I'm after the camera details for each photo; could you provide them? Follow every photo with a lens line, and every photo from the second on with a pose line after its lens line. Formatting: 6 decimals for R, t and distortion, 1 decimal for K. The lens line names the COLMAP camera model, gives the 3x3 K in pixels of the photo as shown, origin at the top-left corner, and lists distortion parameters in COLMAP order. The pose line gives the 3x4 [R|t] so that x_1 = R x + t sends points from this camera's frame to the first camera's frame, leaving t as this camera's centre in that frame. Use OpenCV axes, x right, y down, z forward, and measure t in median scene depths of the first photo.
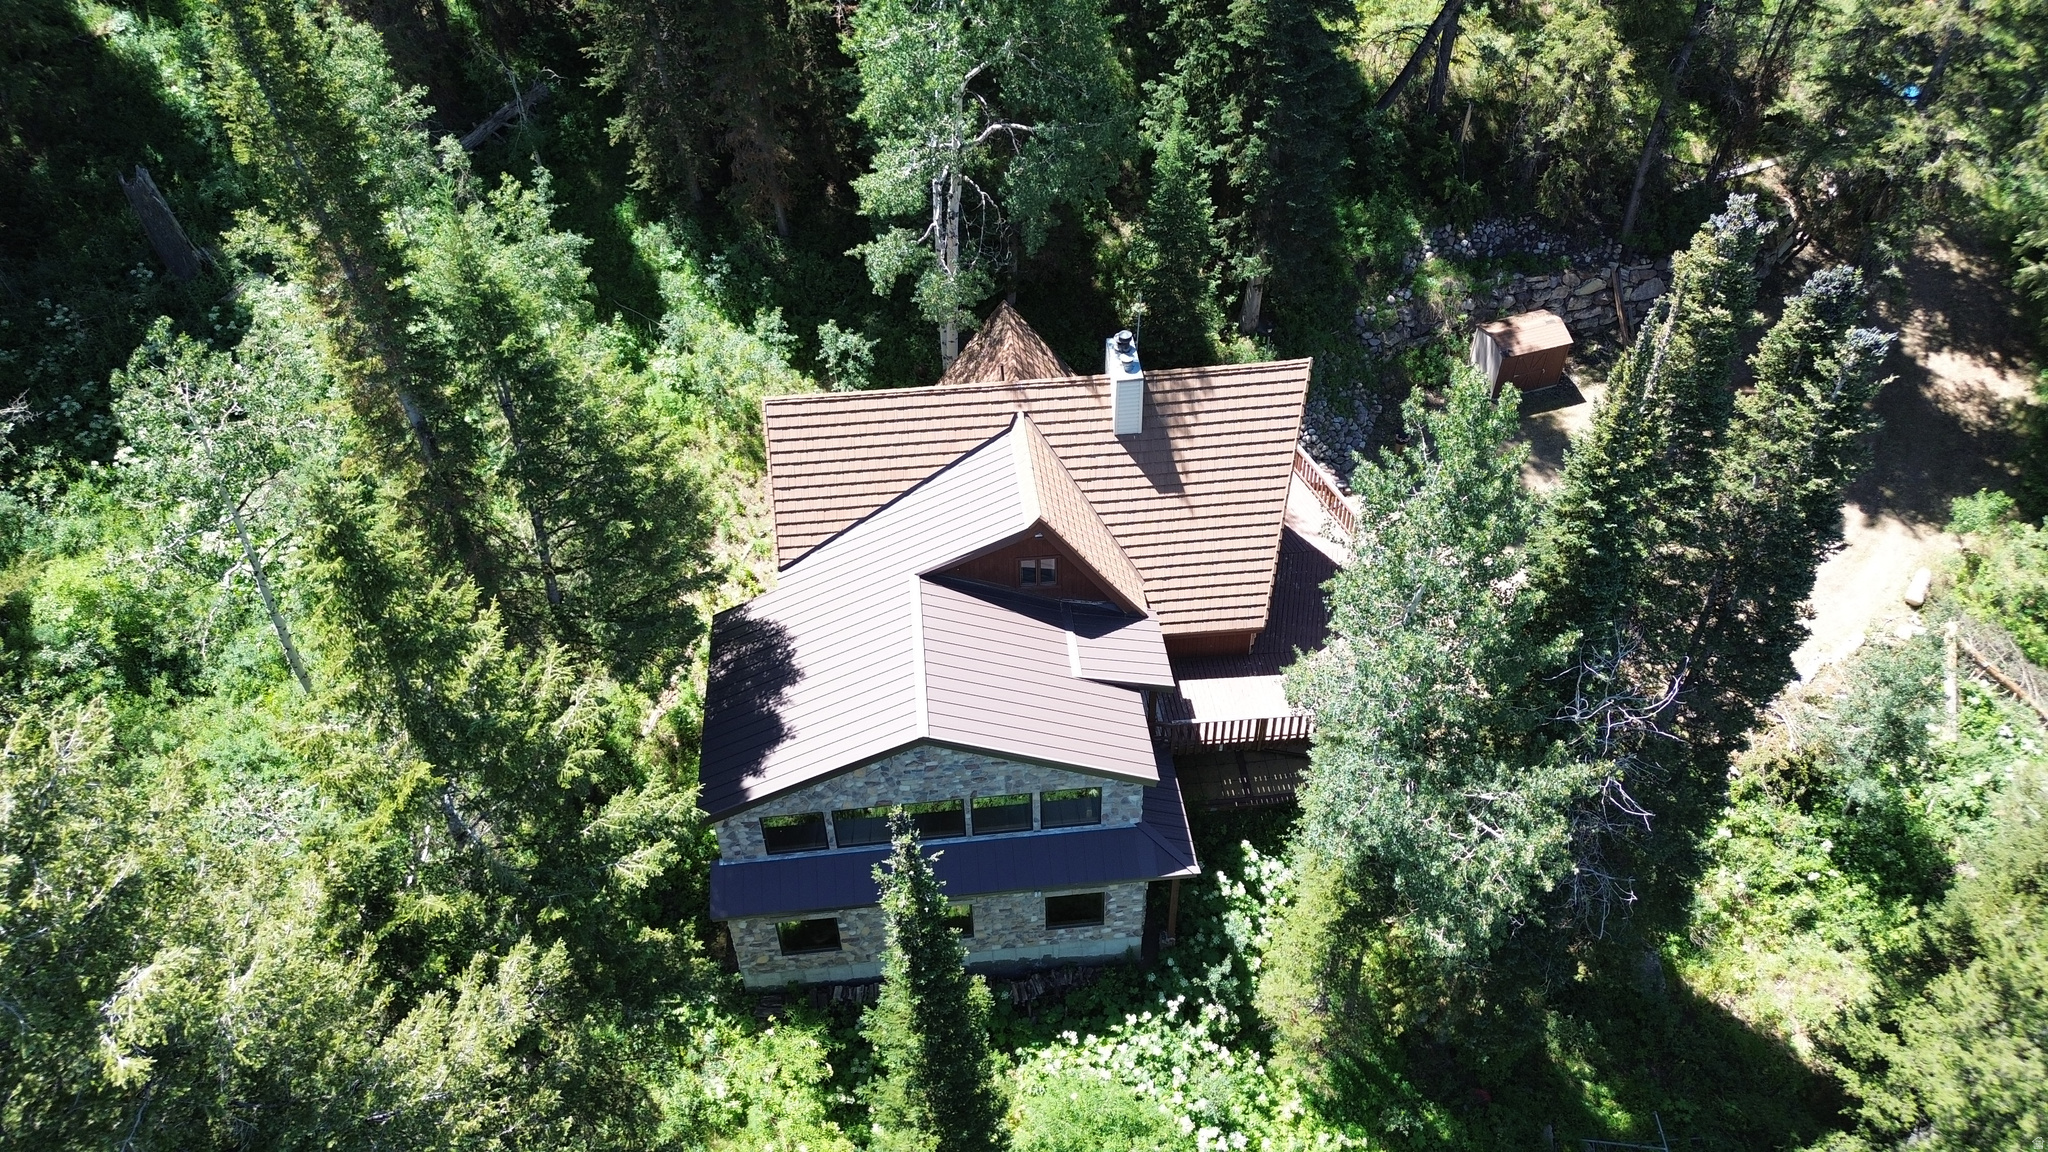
lens RADIAL K [[1436.6, 0, 1015.2], [0, 1436.6, 589.8], [0, 0, 1]] dist [0.059469, -0.046113]
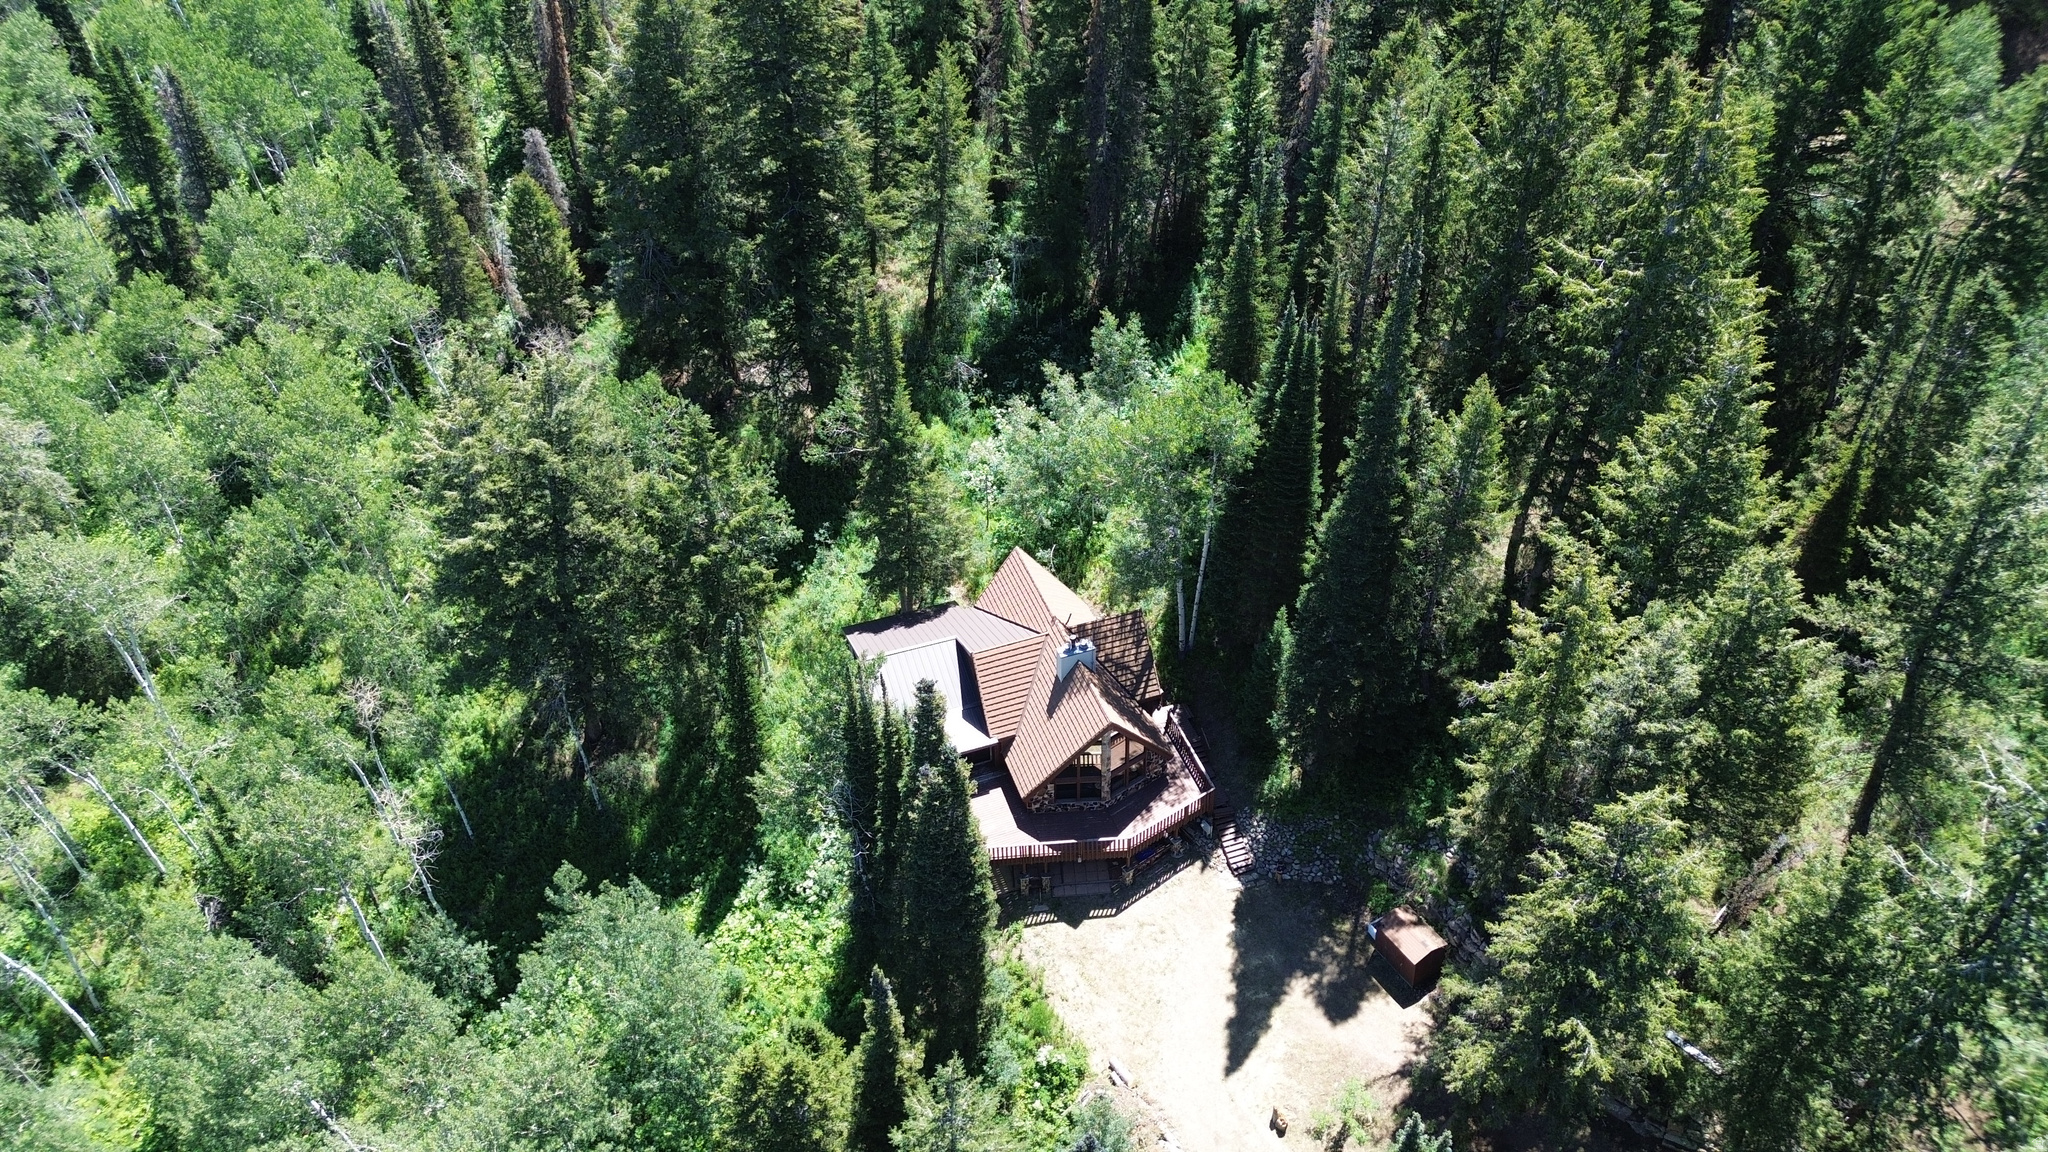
lens RADIAL K [[1436.6, 0, 1015.6], [0, 1436.6, 573.7], [0, 0, 1]] dist [0.059469, -0.046113]
pose [[0.232611, 0.638091, -0.733984, 1.405035], [-0.644555, 0.666292, 0.374973, -0.897730], [0.728314, 0.385870, 0.566271, -0.194269]]
